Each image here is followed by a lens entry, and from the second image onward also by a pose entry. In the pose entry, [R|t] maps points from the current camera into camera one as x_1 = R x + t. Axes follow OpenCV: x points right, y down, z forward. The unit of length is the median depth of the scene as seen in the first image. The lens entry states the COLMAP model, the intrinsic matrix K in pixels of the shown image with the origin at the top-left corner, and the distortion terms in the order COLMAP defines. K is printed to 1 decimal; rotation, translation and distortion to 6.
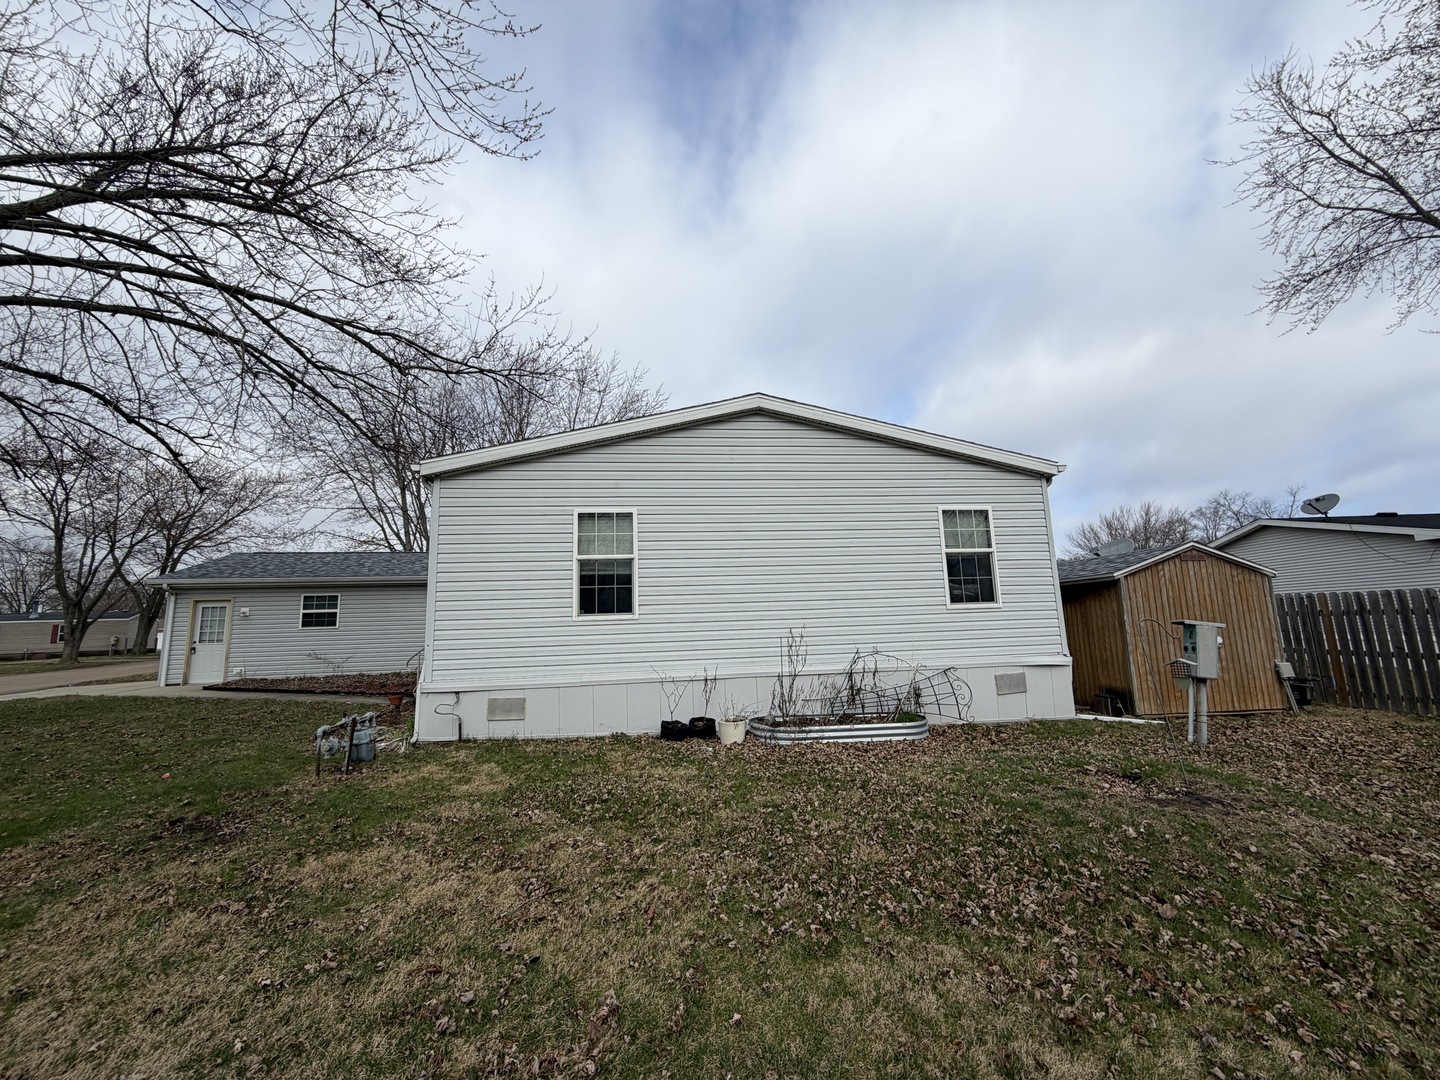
lens RADIAL K [[579.7, 0, 720.0], [0, 579.7, 540.0], [0, 0, 1]] dist [-0.001666, -0.000301]
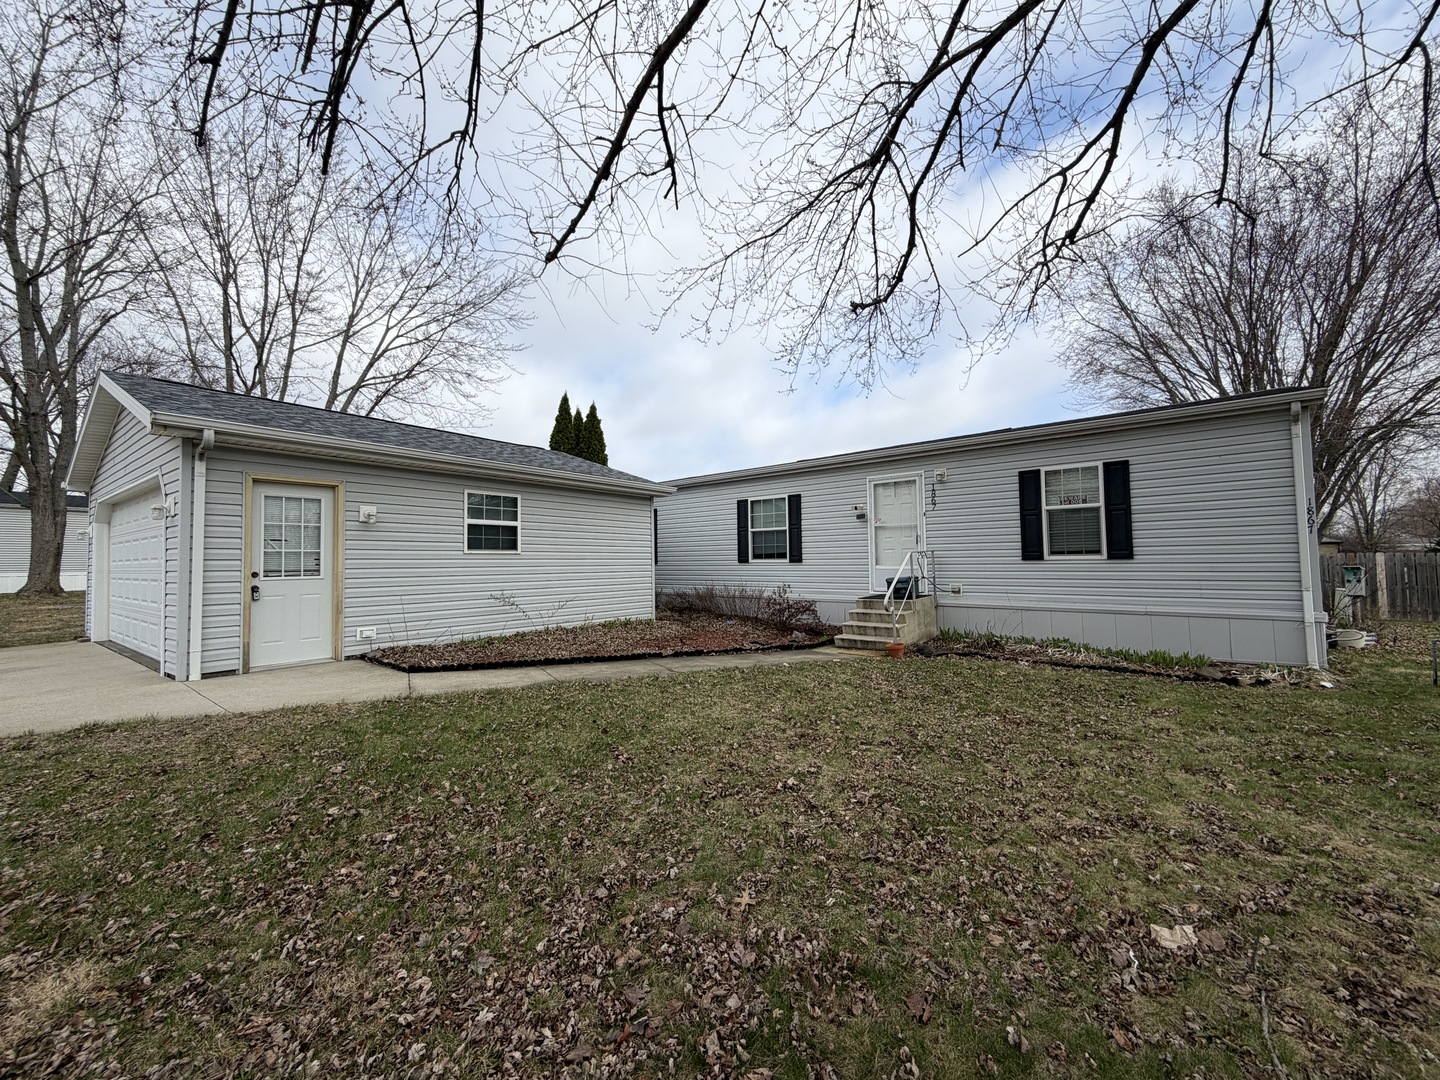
lens RADIAL K [[579.7, 0, 720.0], [0, 579.7, 540.0], [0, 0, 1]] dist [-0.001666, -0.000301]
pose [[0.704351, 0.060319, 0.707285, -0.941981], [-0.123563, 0.991590, 0.038485, 0.090008], [-0.699015, -0.114501, 0.705880, 0.444000]]
